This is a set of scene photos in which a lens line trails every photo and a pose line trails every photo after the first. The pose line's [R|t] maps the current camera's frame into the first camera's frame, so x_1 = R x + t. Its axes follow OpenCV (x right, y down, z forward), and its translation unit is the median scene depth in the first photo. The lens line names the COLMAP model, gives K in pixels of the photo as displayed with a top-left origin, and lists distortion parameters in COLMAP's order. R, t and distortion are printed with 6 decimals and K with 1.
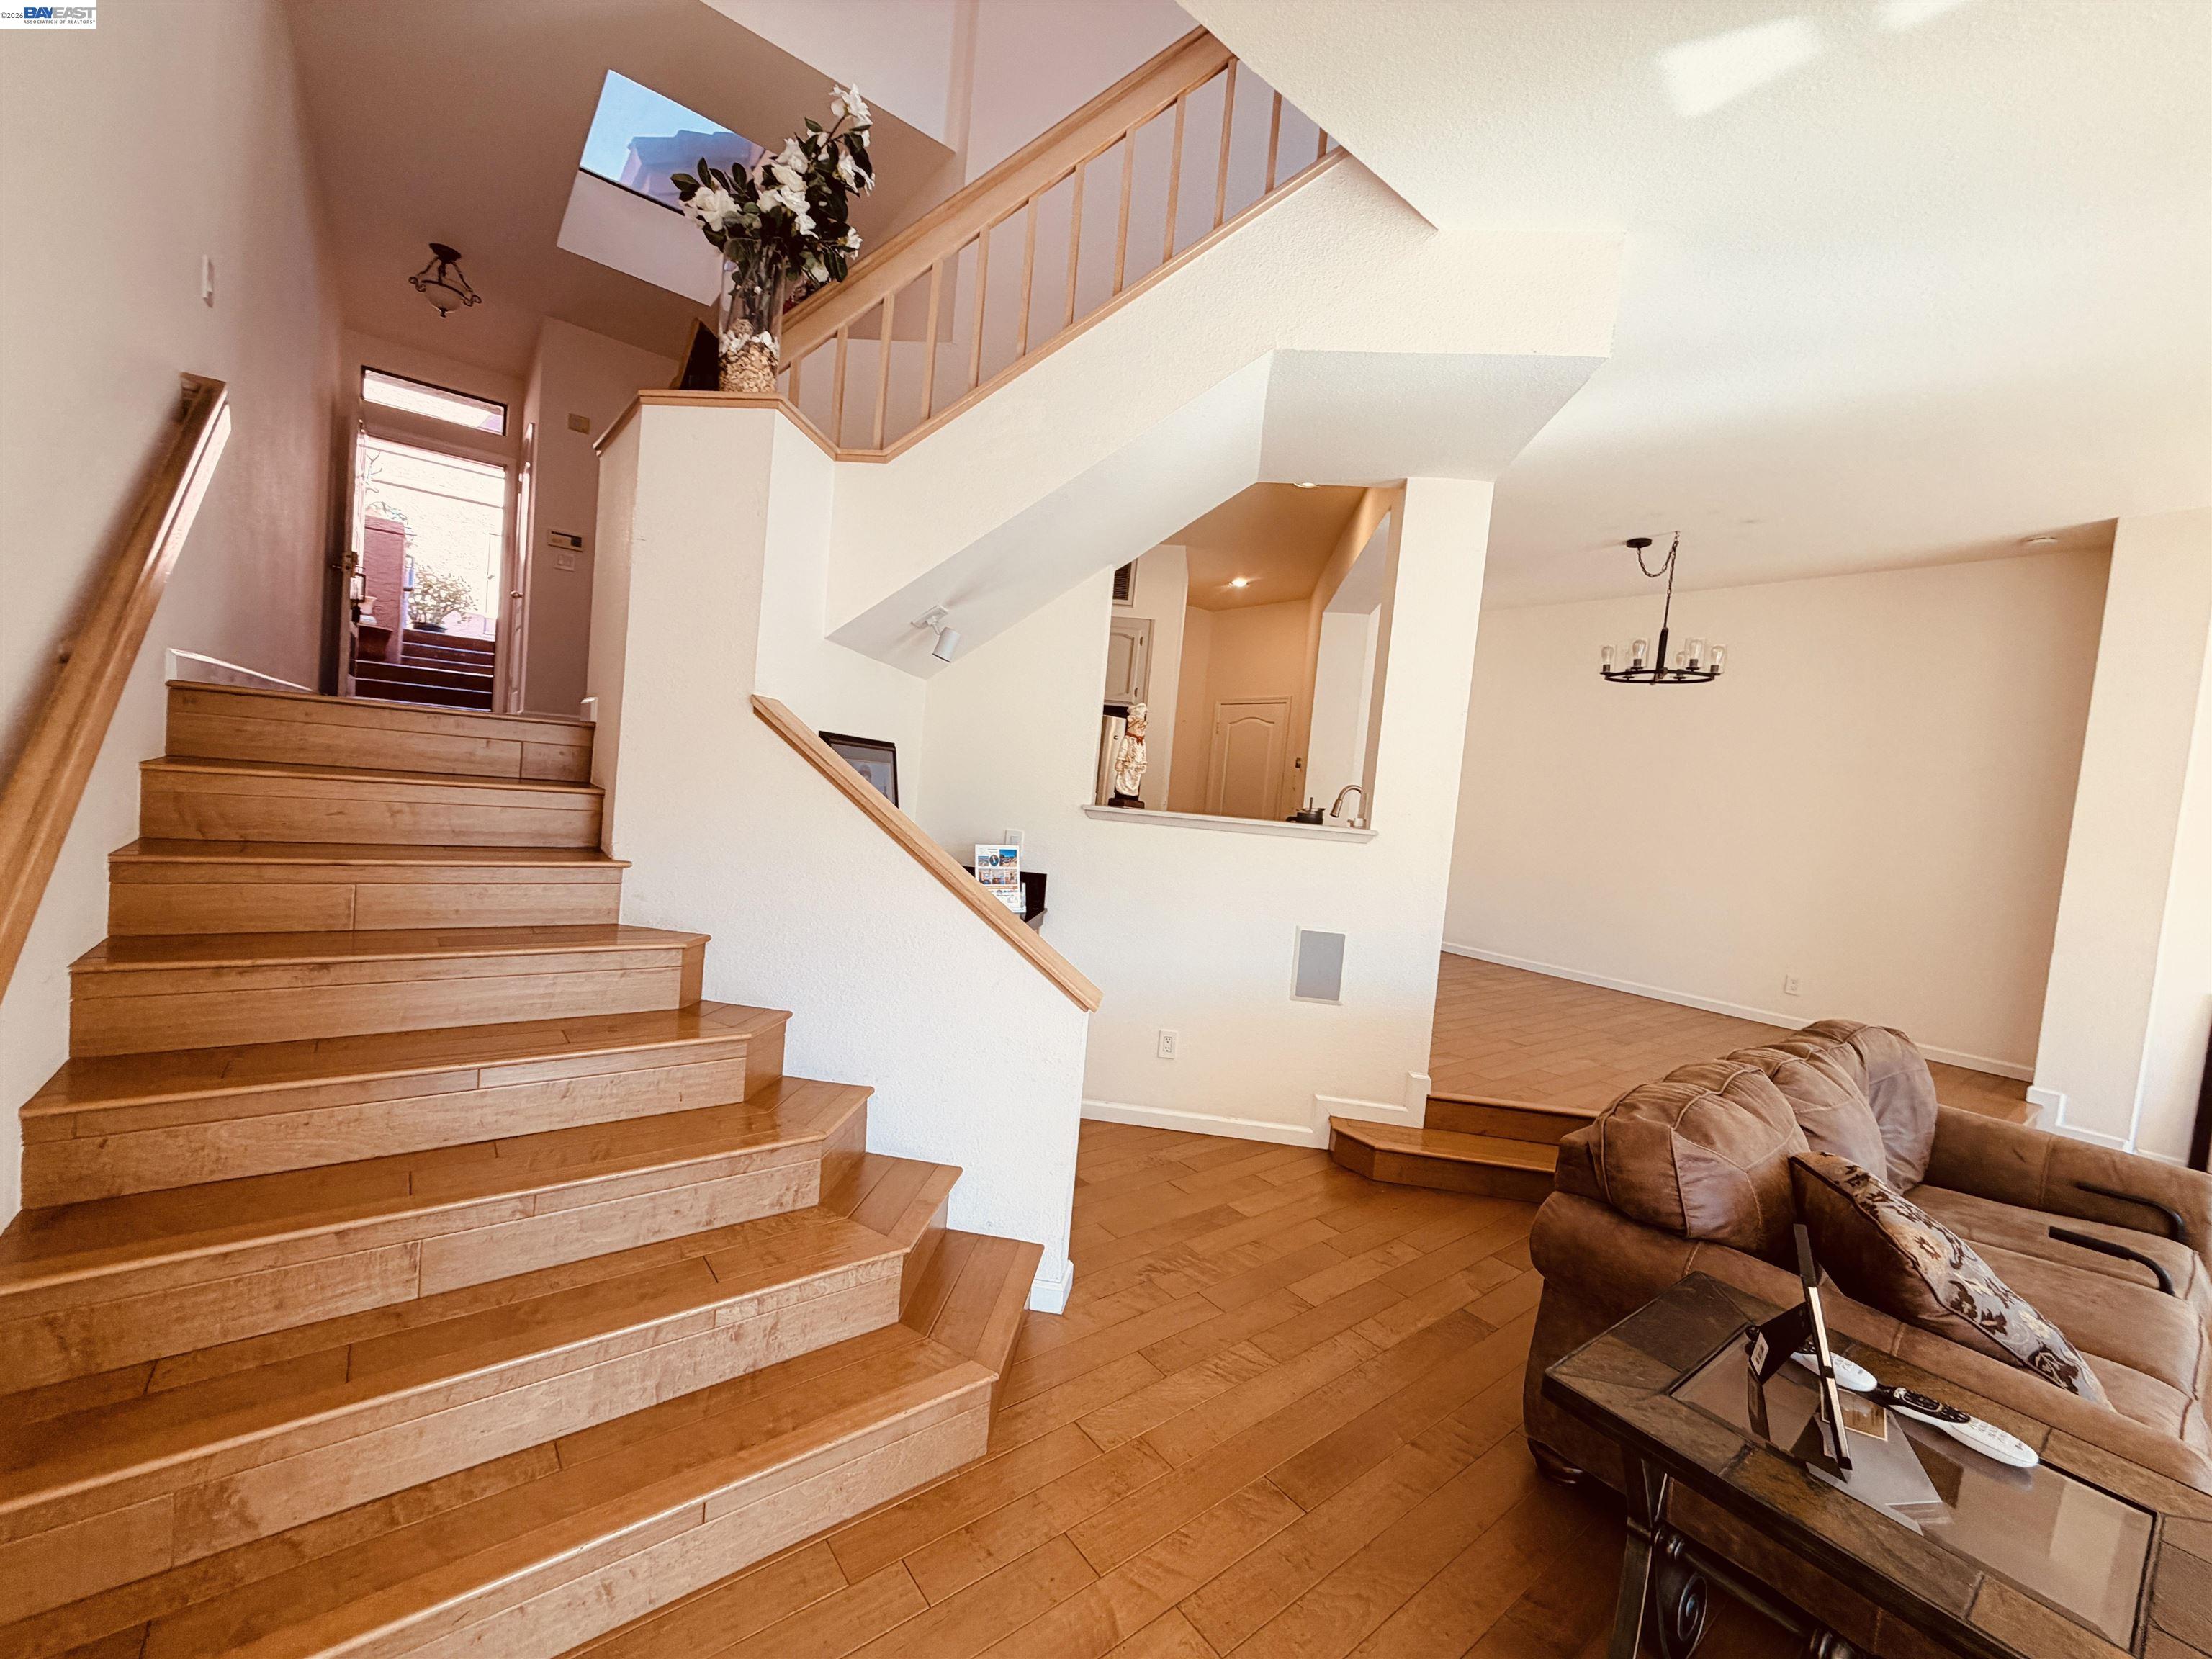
lens RADIAL K [[877.4, 0, 1101.0], [0, 877.4, 827.1], [0, 0, 1]] dist [-0.002921, 0.001412]
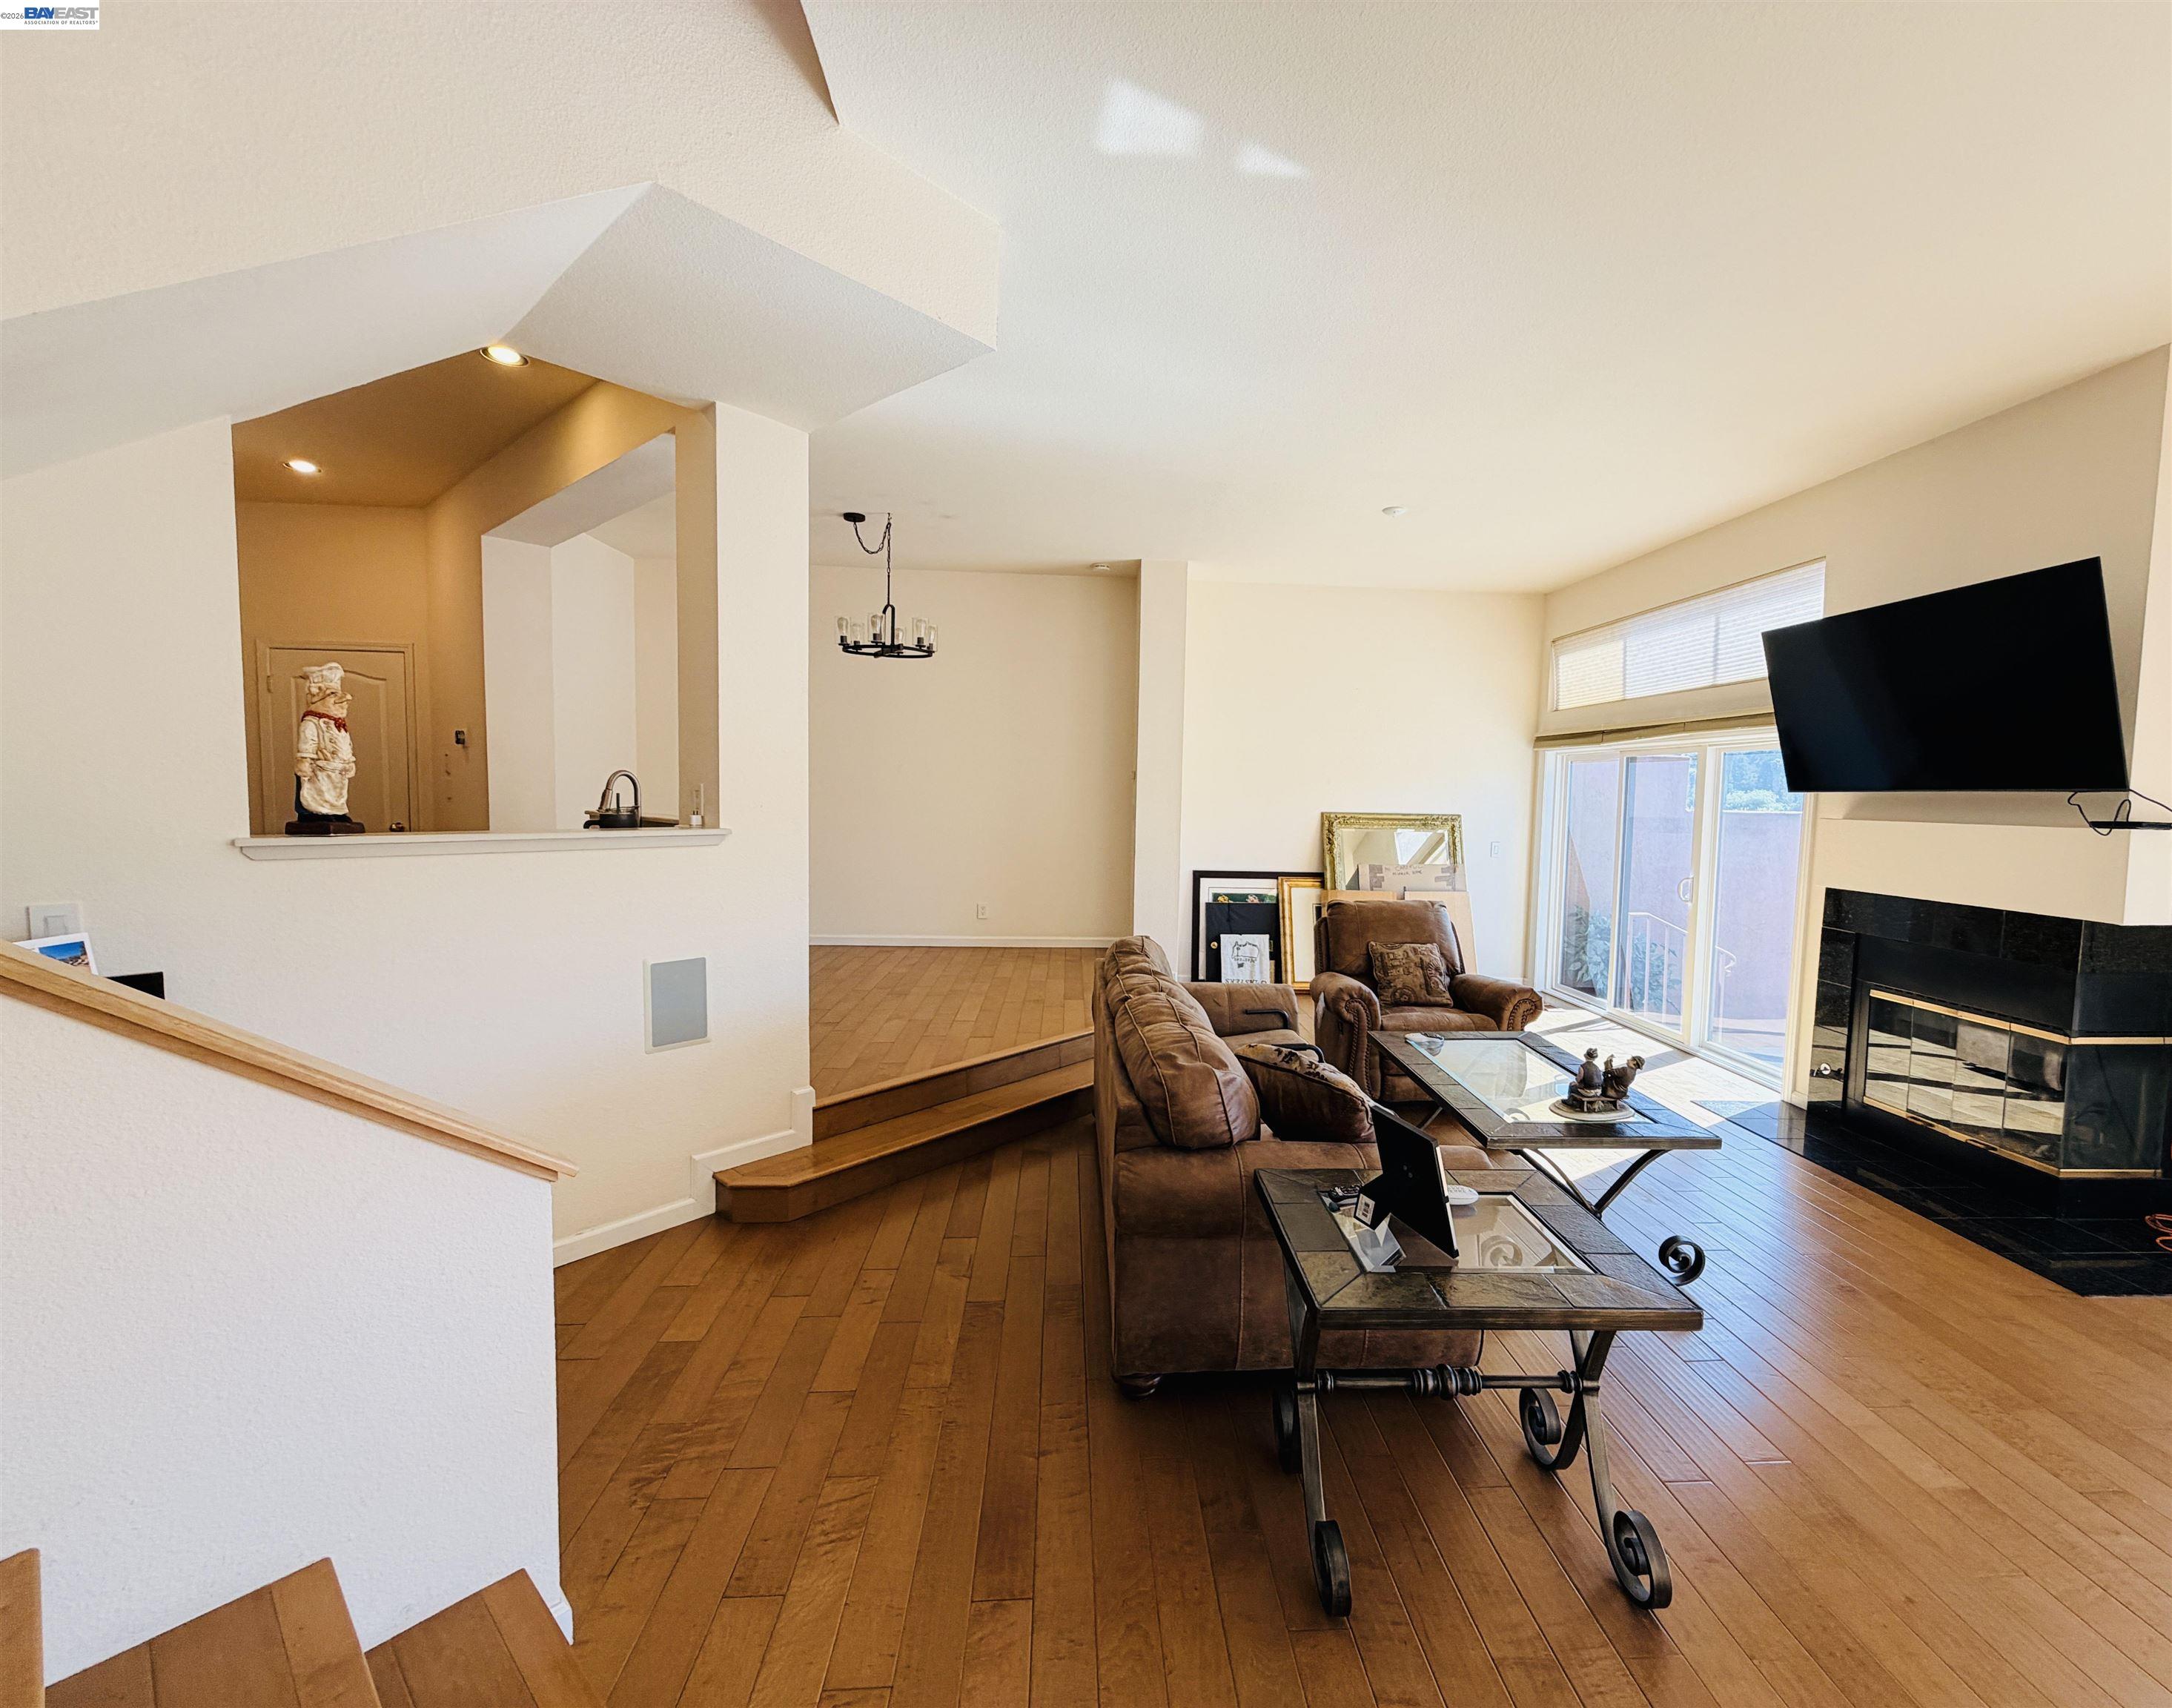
lens RADIAL K [[906.2, 0, 1126.5], [0, 906.2, 850.8], [0, 0, 1]] dist [-0.003146, -0.000072]
pose [[0.556434, -0.130806, 0.820531, -0.230365], [0.069423, 0.991396, 0.110966, -0.054233], [-0.827987, -0.004782, 0.560727, 0.235659]]
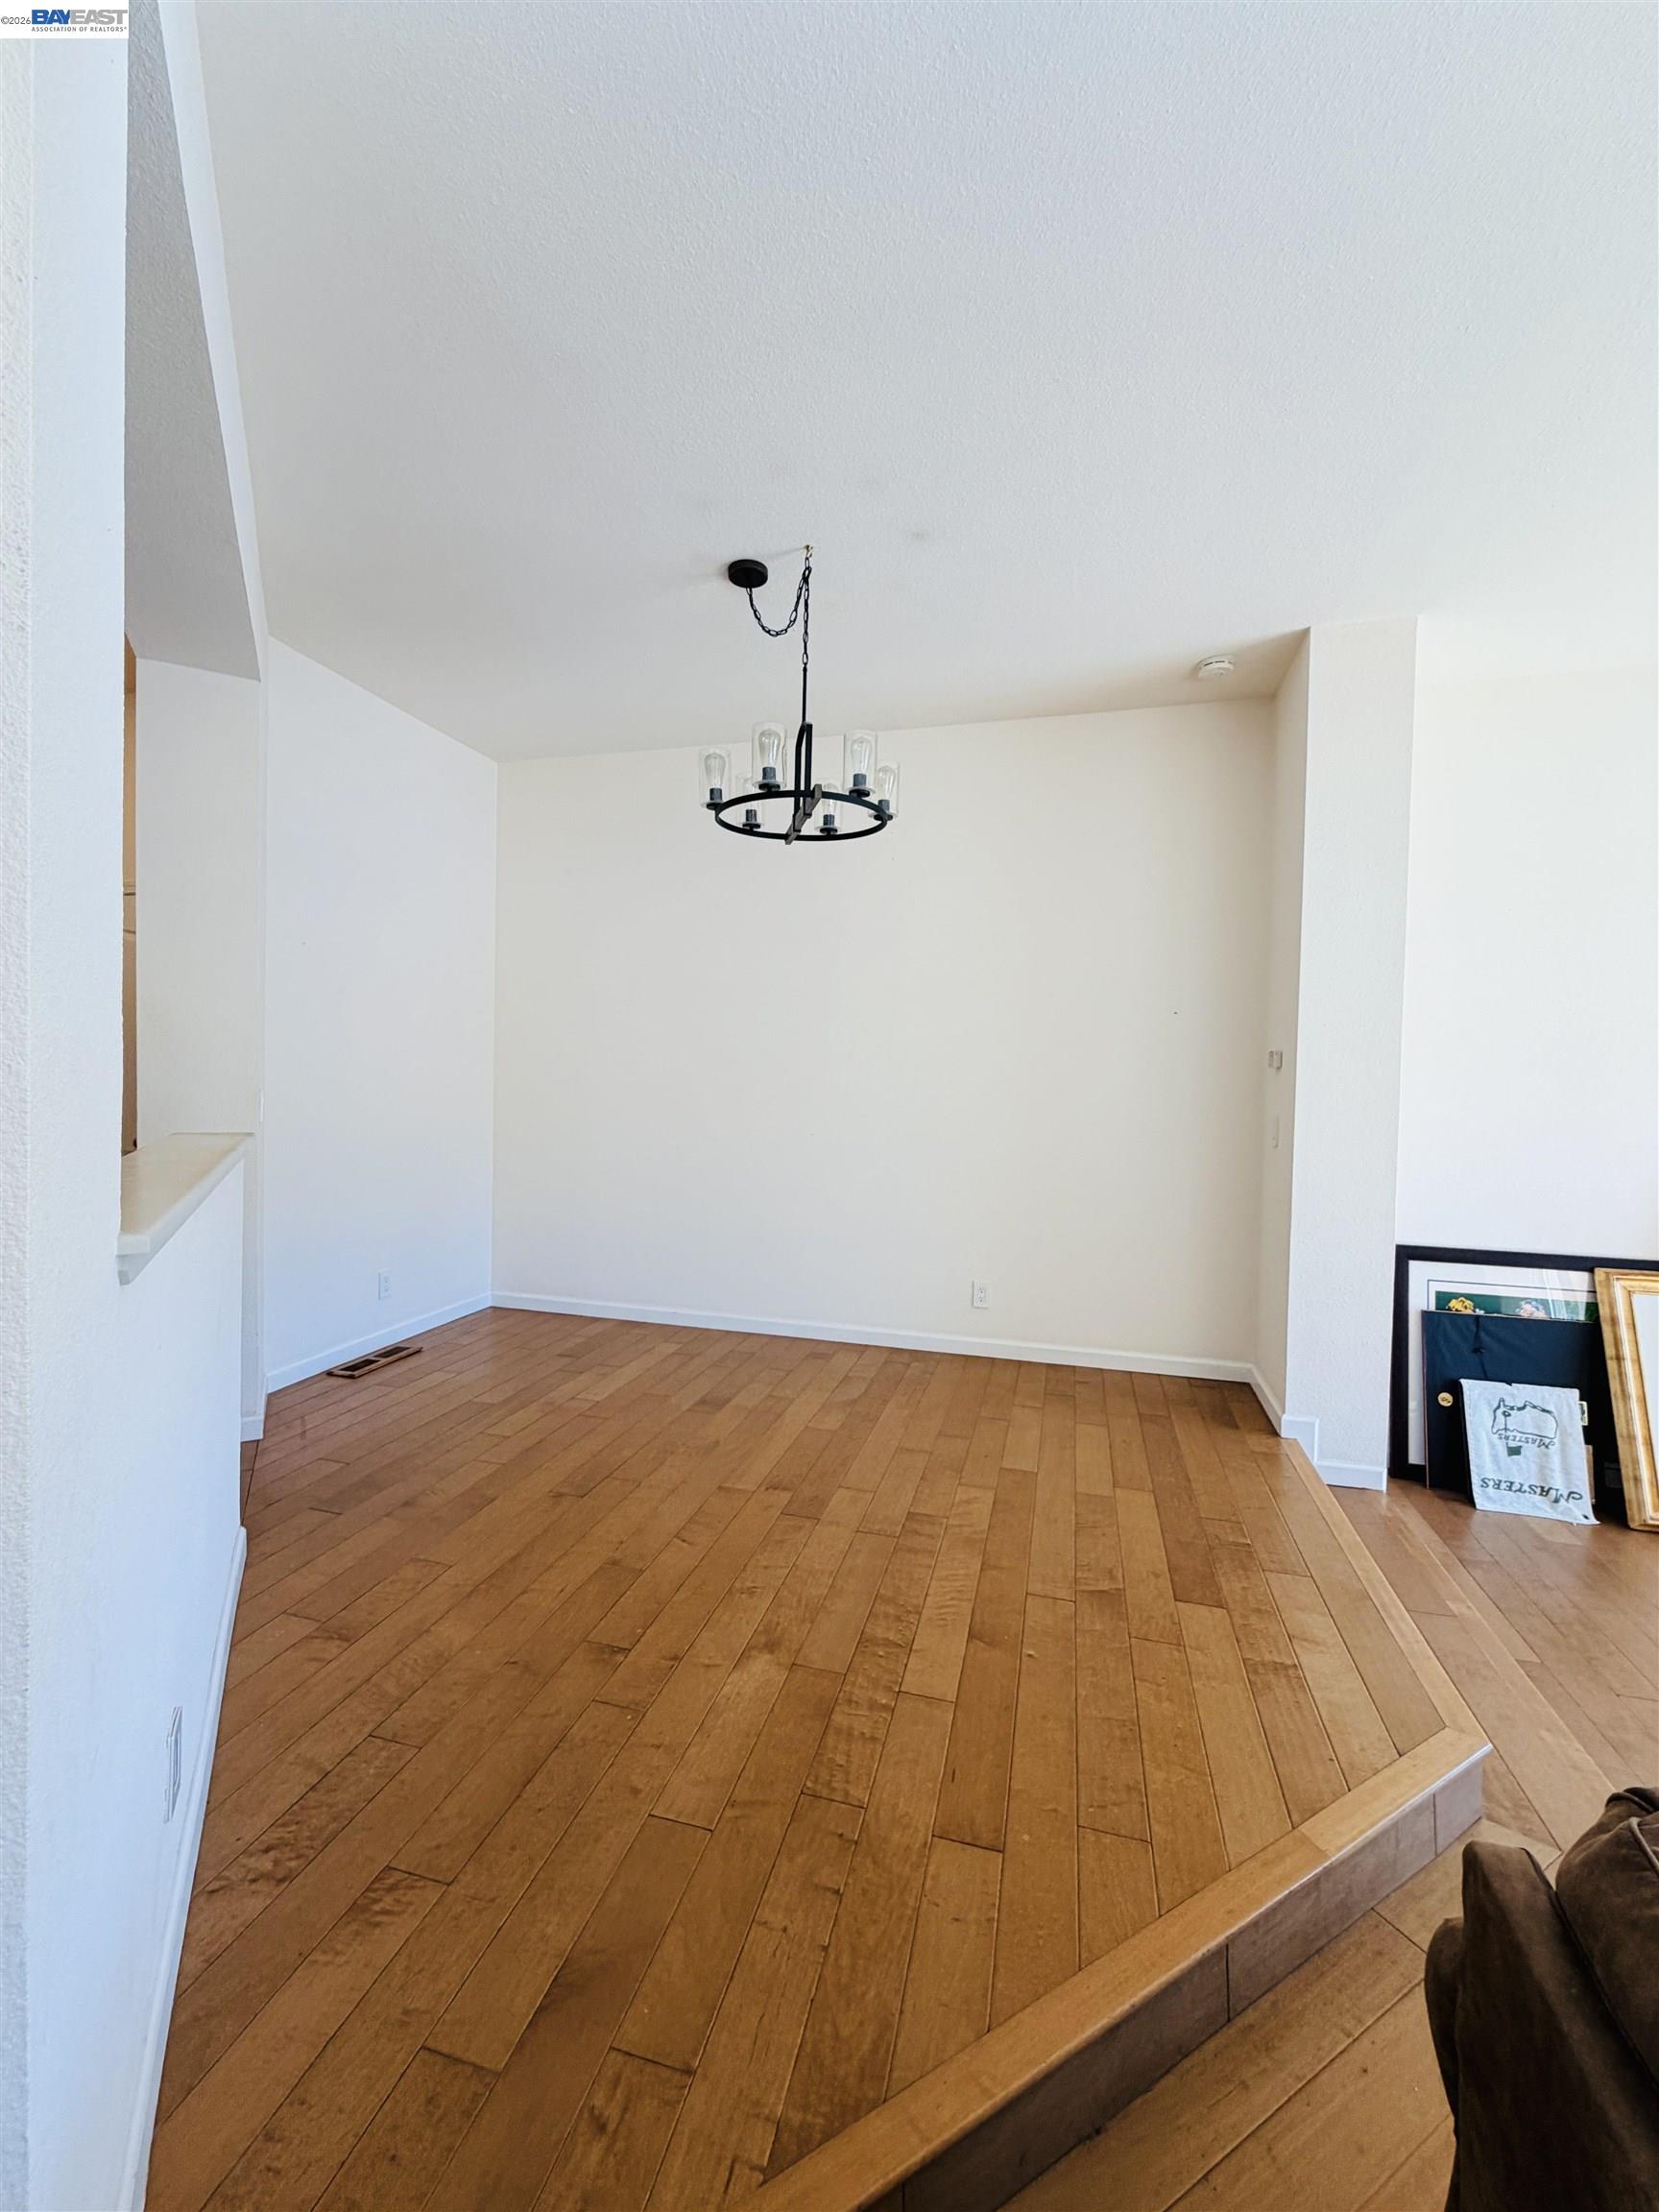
lens RADIAL K [[877.4, 0, 828.2], [0, 877.4, 1111.8], [0, 0, 1]] dist [-0.002921, 0.001412]
pose [[0.796344, -0.091638, 0.597861, 0.513766], [0.081683, 0.995695, 0.043816, -0.019836], [-0.599303, 0.013942, 0.800401, 0.930289]]
